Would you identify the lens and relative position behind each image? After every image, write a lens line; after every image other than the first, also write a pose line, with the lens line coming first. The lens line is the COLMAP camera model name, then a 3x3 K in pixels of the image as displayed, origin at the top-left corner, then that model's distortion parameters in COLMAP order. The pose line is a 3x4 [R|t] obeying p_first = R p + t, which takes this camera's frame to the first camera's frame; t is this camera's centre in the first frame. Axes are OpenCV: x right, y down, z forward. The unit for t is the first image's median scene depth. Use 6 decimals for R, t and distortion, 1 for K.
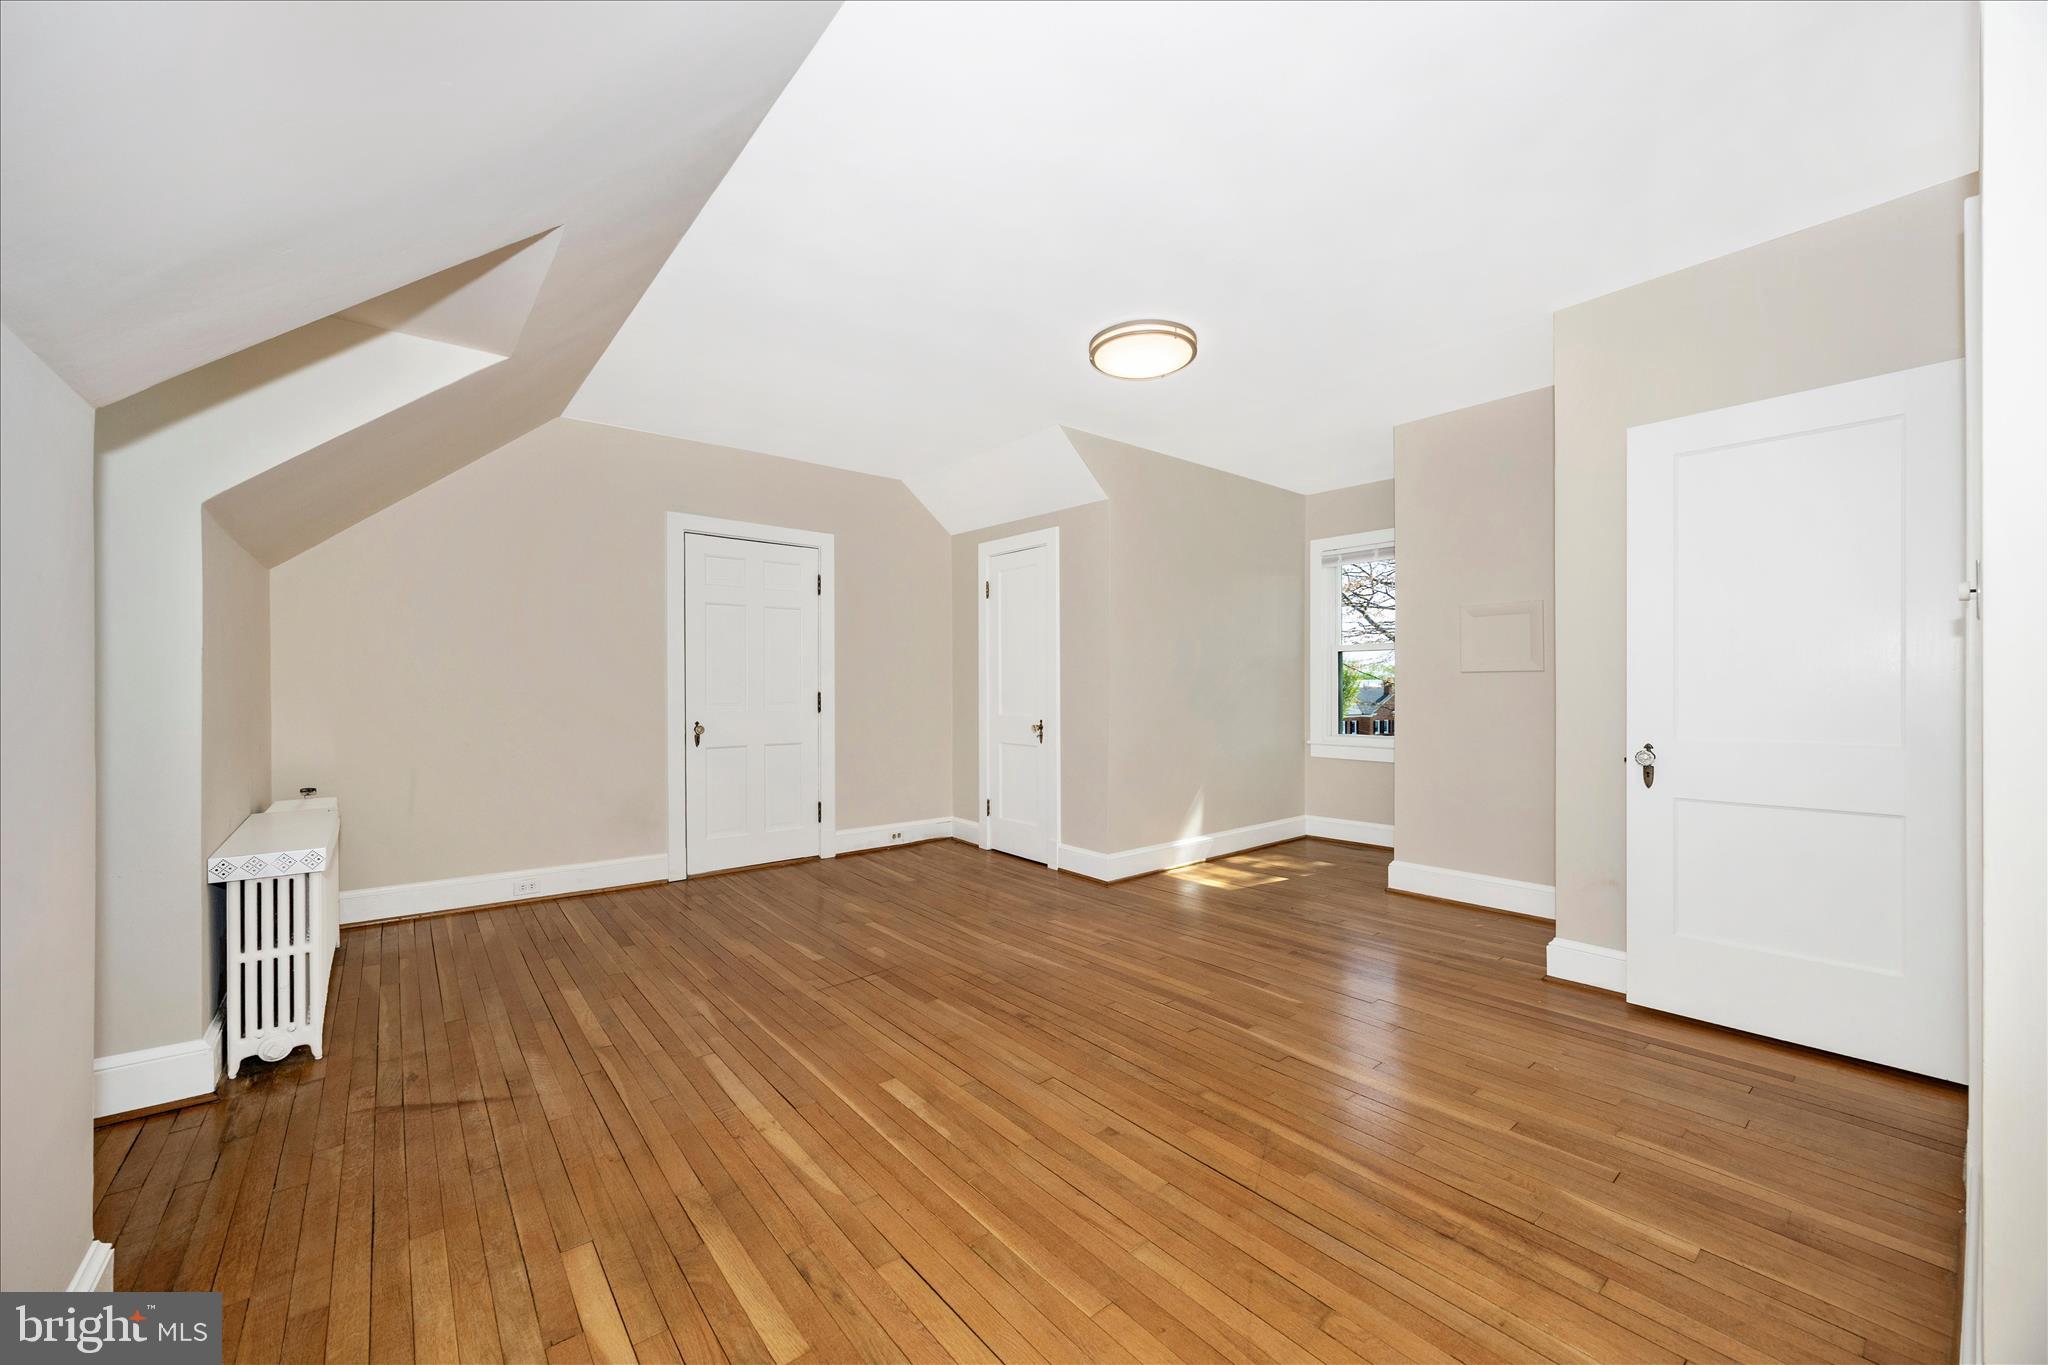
lens RADIAL K [[786.3, 0, 1024.0], [0, 786.3, 685.1], [0, 0, 1]] dist [-0.000197, 0.000664]
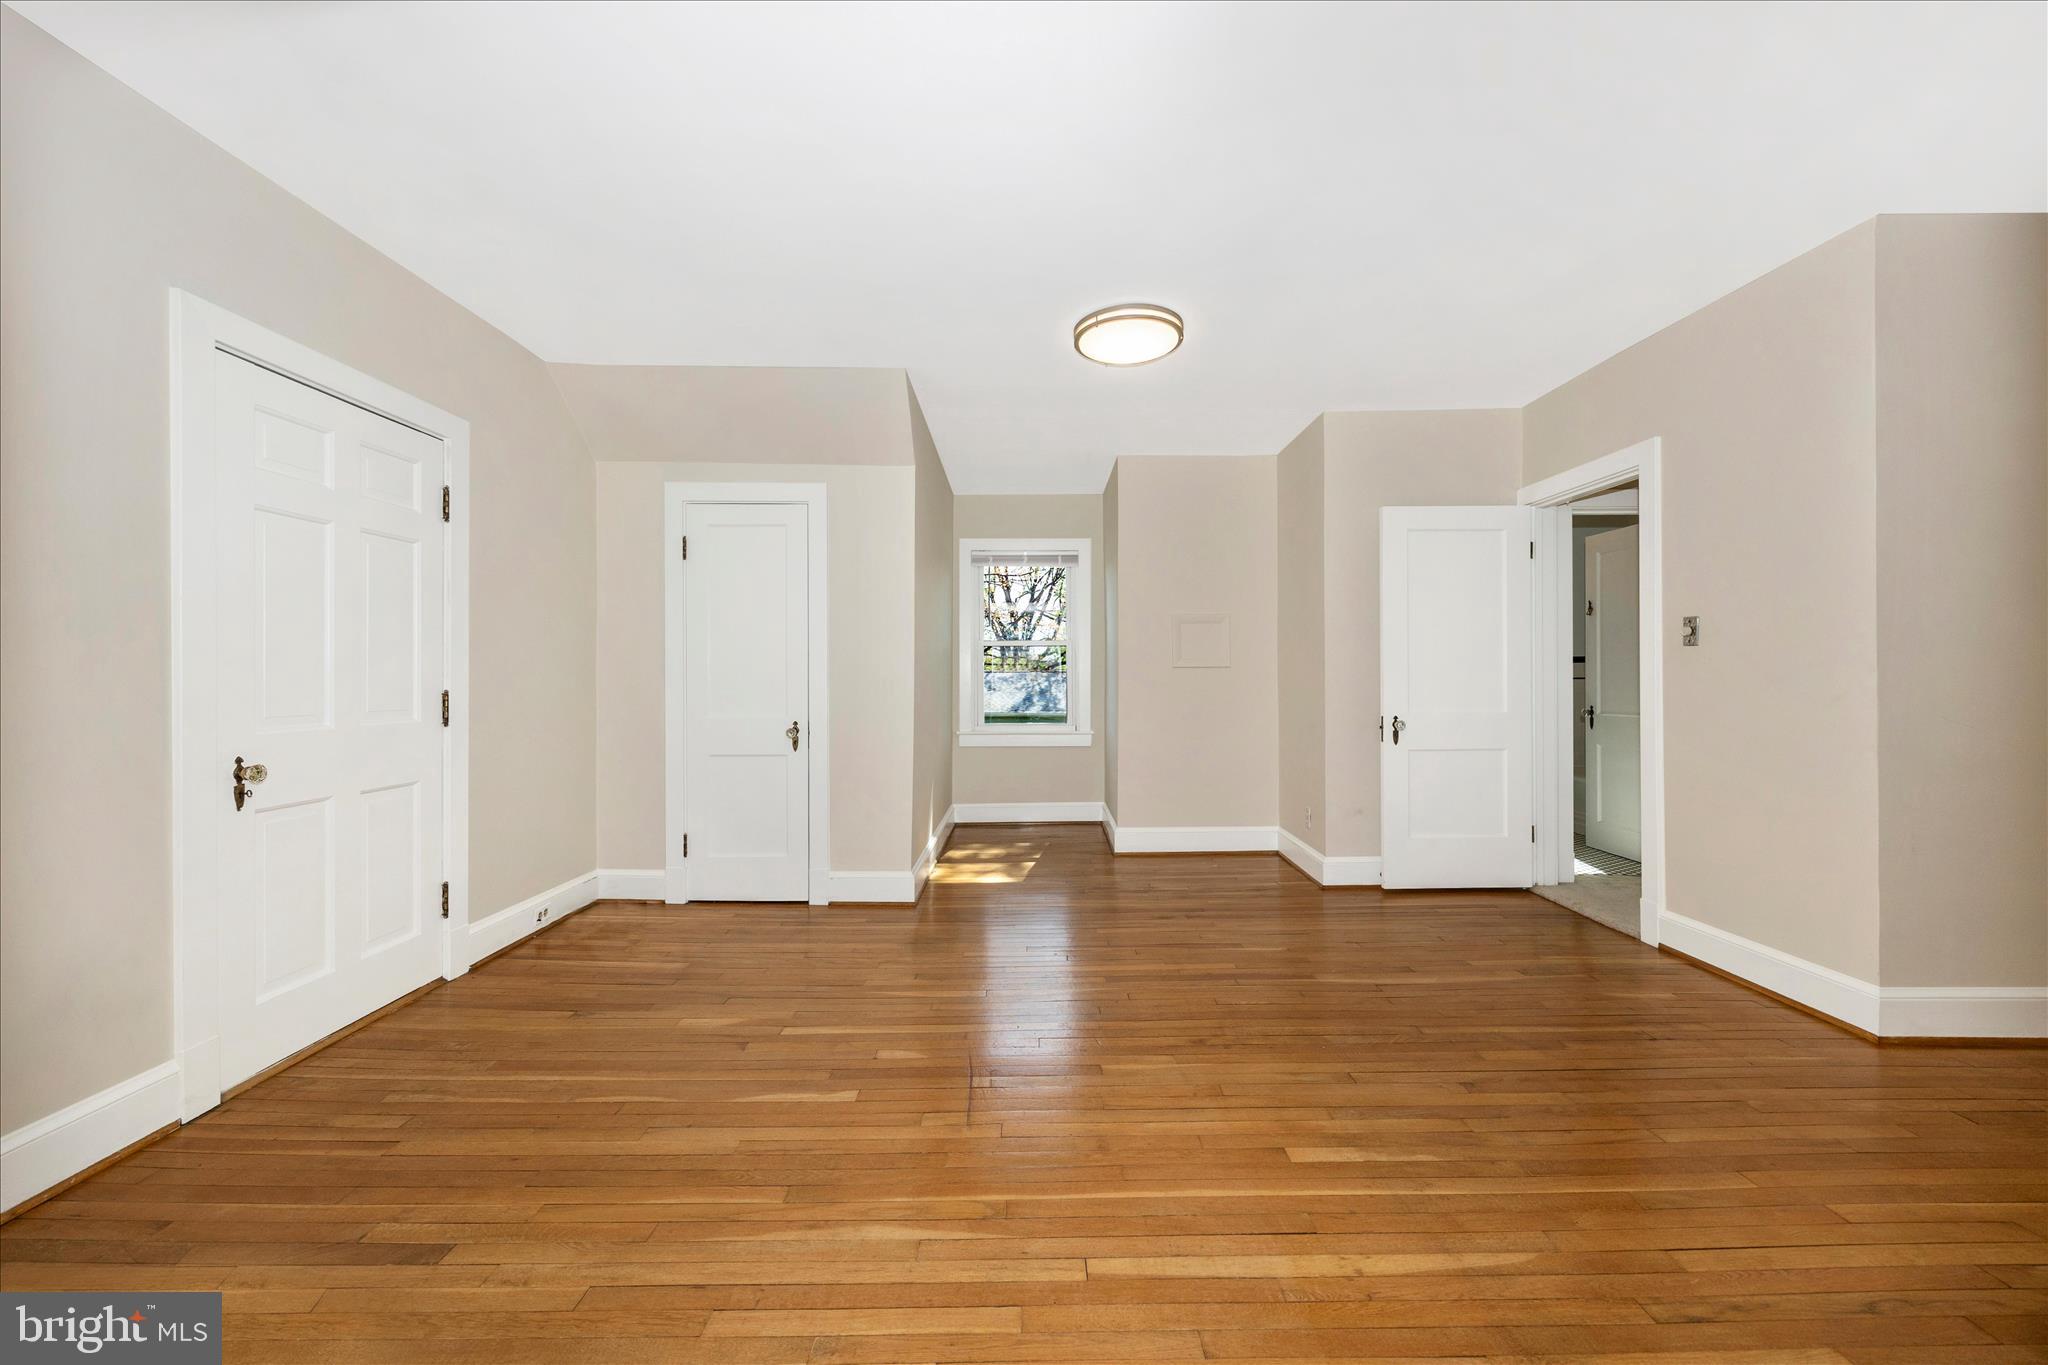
lens RADIAL K [[786.3, 0, 1052.0], [0, 786.3, 674.4], [0, 0, 1]] dist [-0.000197, 0.000664]
pose [[0.627143, 0.002131, 0.778901, -0.656593], [0.000927, 0.999994, -0.003481, -0.000869], [-0.778904, 0.002905, 0.627137, 0.450929]]
